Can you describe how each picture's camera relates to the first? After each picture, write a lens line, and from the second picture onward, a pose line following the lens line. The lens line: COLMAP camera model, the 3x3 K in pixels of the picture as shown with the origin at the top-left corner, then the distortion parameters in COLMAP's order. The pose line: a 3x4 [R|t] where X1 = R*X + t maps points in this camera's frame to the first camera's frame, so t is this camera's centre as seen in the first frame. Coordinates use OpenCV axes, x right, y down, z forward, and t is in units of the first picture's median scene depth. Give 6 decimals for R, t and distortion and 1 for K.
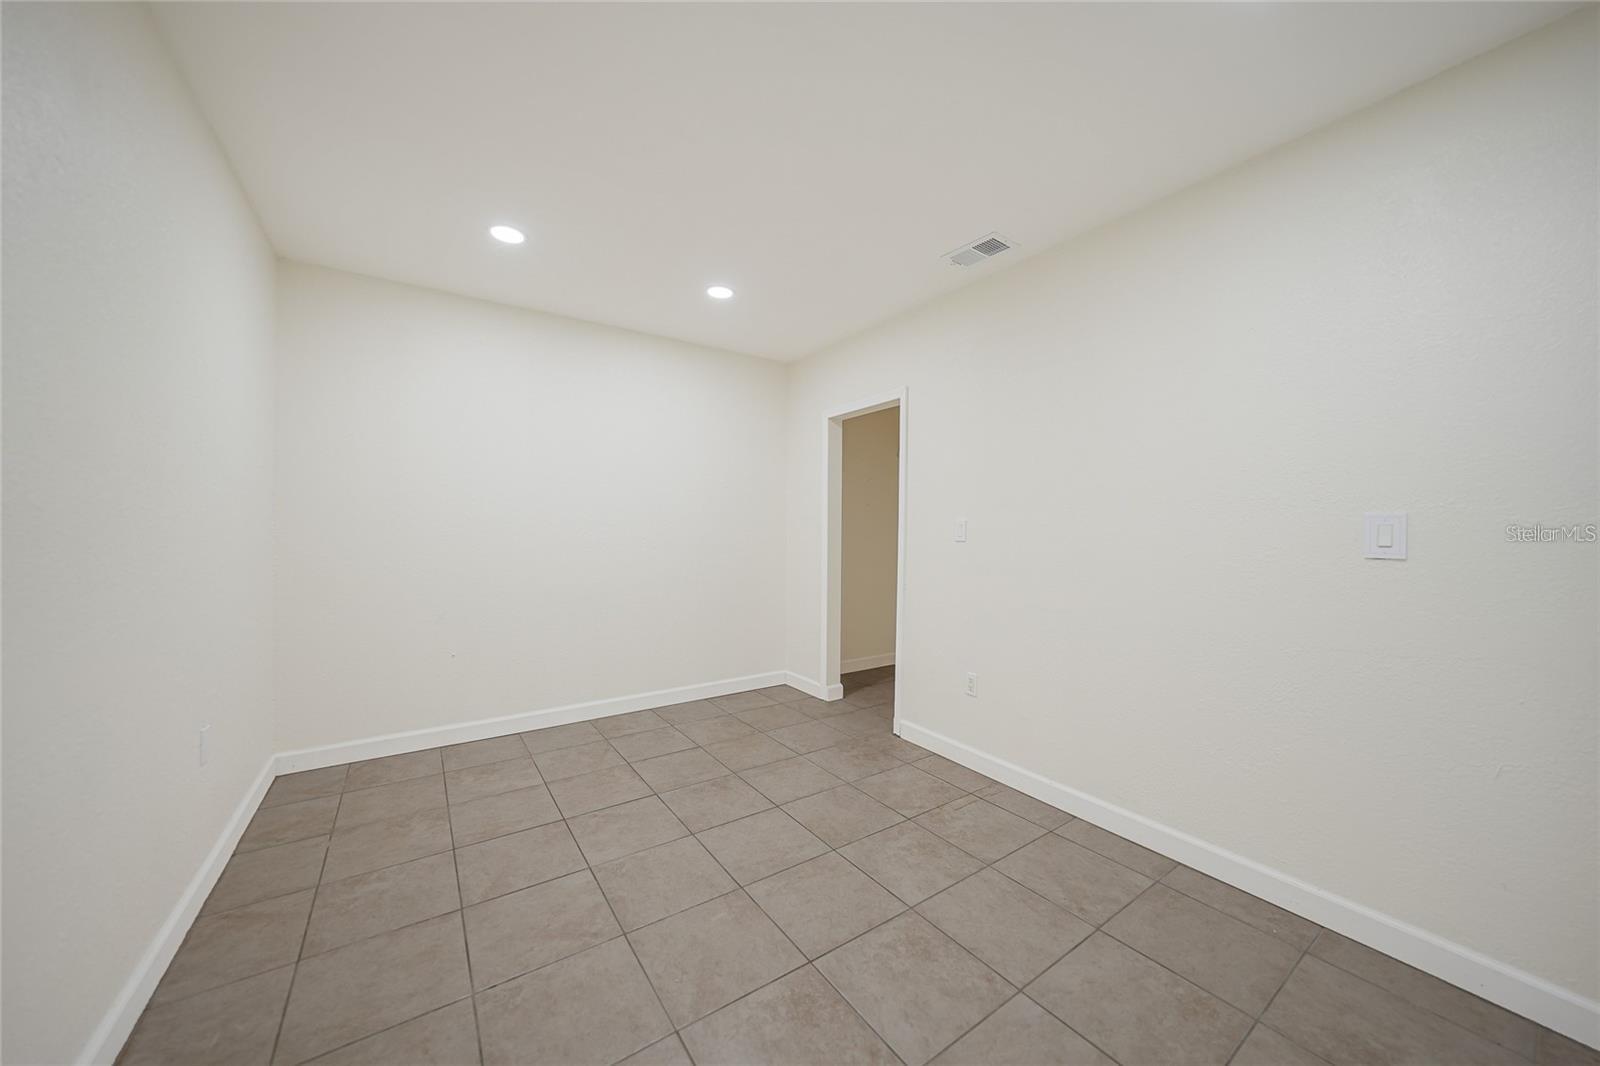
lens RADIAL K [[557.5, 0, 801.5], [0, 557.5, 528.4], [0, 0, 1]] dist [-0.023383, 0.005348]
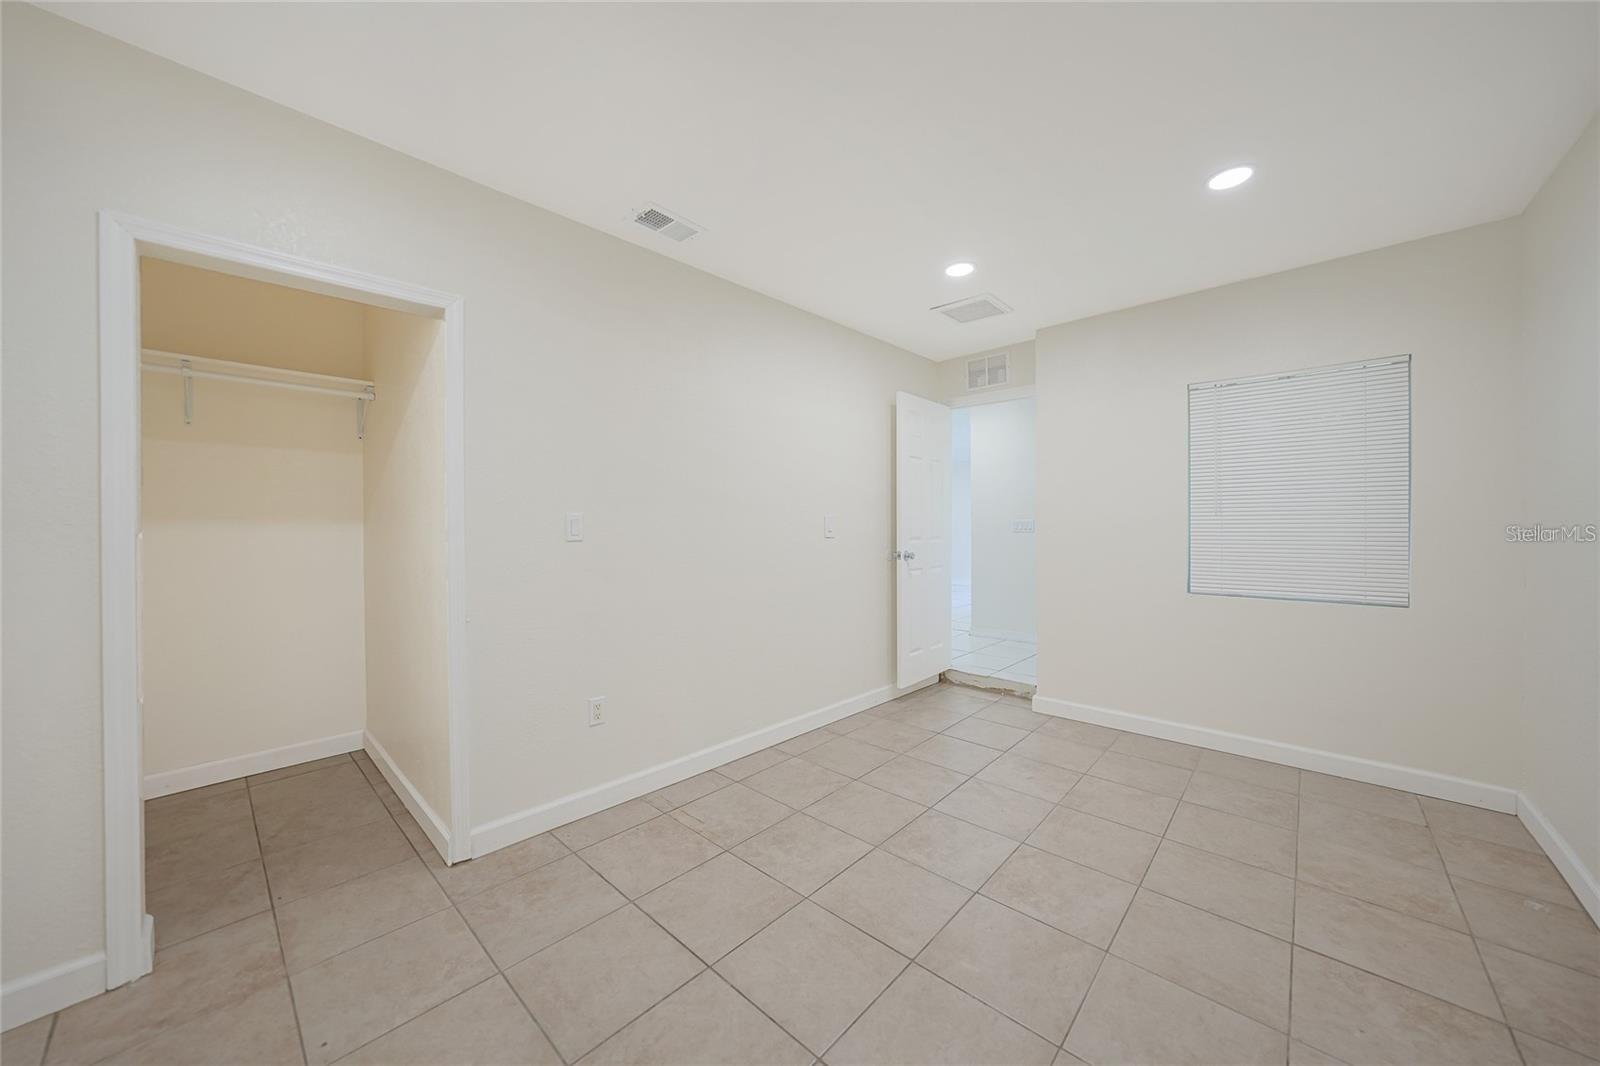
lens RADIAL K [[557.5, 0, 805.1], [0, 557.5, 529.3], [0, 0, 1]] dist [-0.023383, 0.005348]
pose [[-0.208767, -0.016929, 0.977819, -0.773753], [0.000499, 0.999848, 0.017417, -0.008804], [-0.977965, 0.004124, -0.208727, 1.180915]]
